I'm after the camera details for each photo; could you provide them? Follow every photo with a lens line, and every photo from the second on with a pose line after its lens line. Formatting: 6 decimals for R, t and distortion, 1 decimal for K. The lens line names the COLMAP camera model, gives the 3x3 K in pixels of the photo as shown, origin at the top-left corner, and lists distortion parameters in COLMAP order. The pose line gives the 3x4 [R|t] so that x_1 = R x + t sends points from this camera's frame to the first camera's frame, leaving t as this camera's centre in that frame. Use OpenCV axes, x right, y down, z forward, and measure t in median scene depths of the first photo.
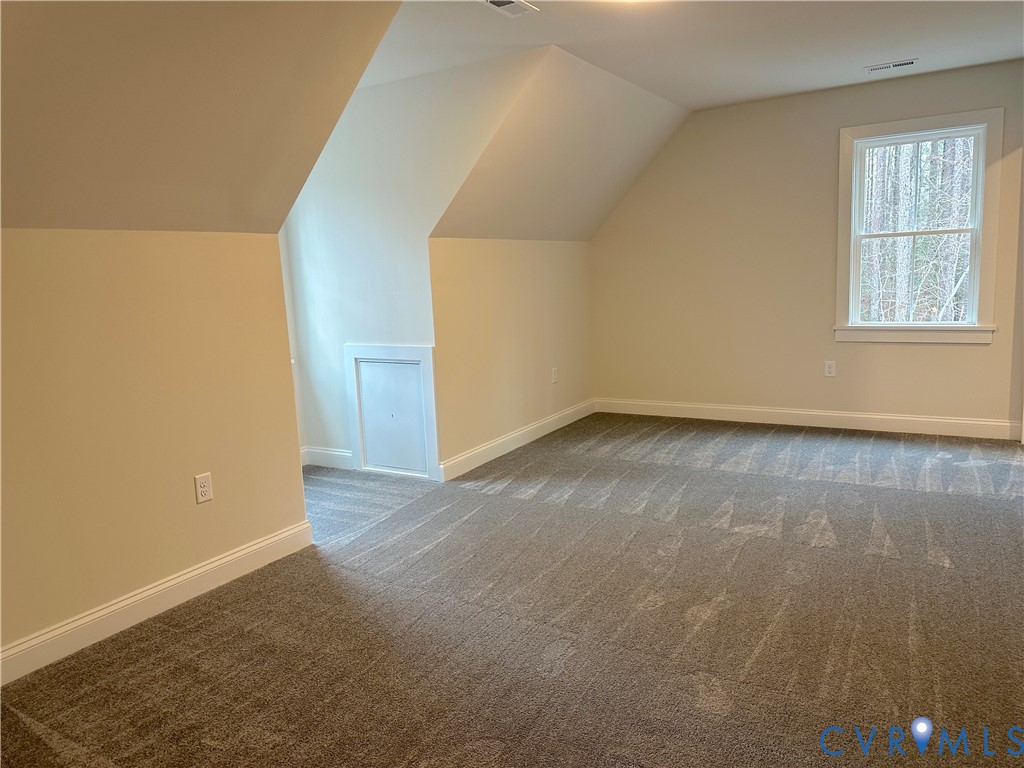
lens RADIAL K [[718.6, 0, 512.0], [0, 718.6, 384.0], [0, 0, 1]] dist [-0.000747, -0.001116]
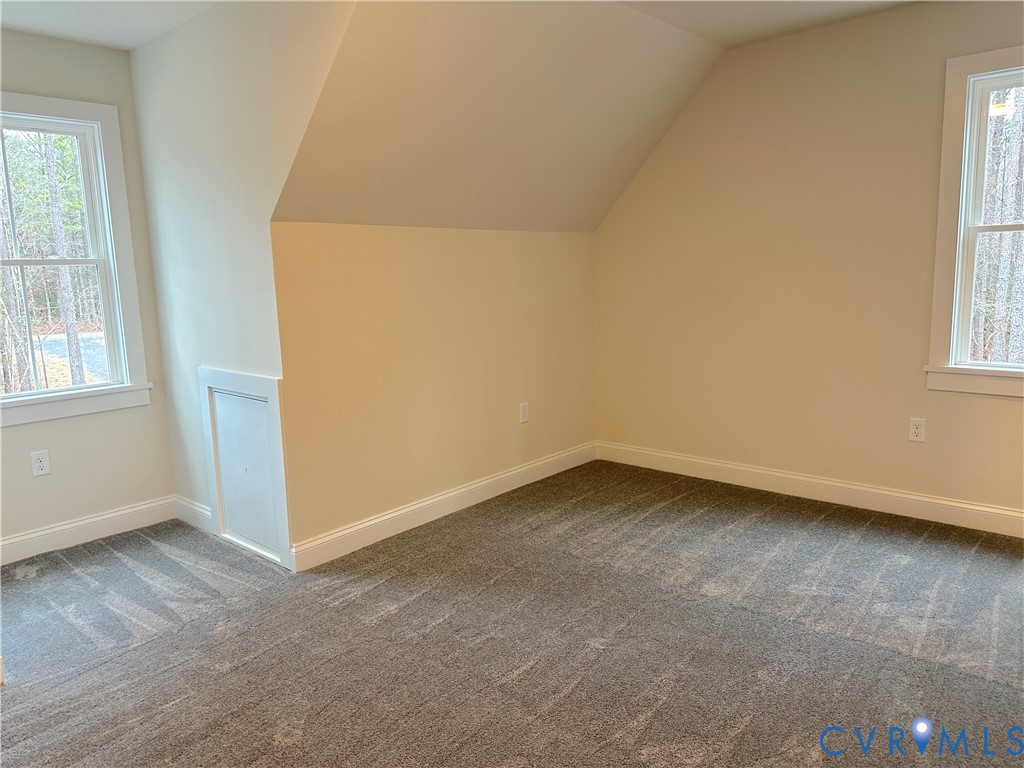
lens RADIAL K [[749.2, 0, 512.0], [0, 749.2, 384.0], [0, 0, 1]] dist [0.006881, 0.005286]
pose [[0.986213, 0.046788, -0.158726, 0.211090], [-0.045637, 0.998899, 0.010886, -0.061748], [0.159061, -0.003492, 0.987263, 0.299494]]
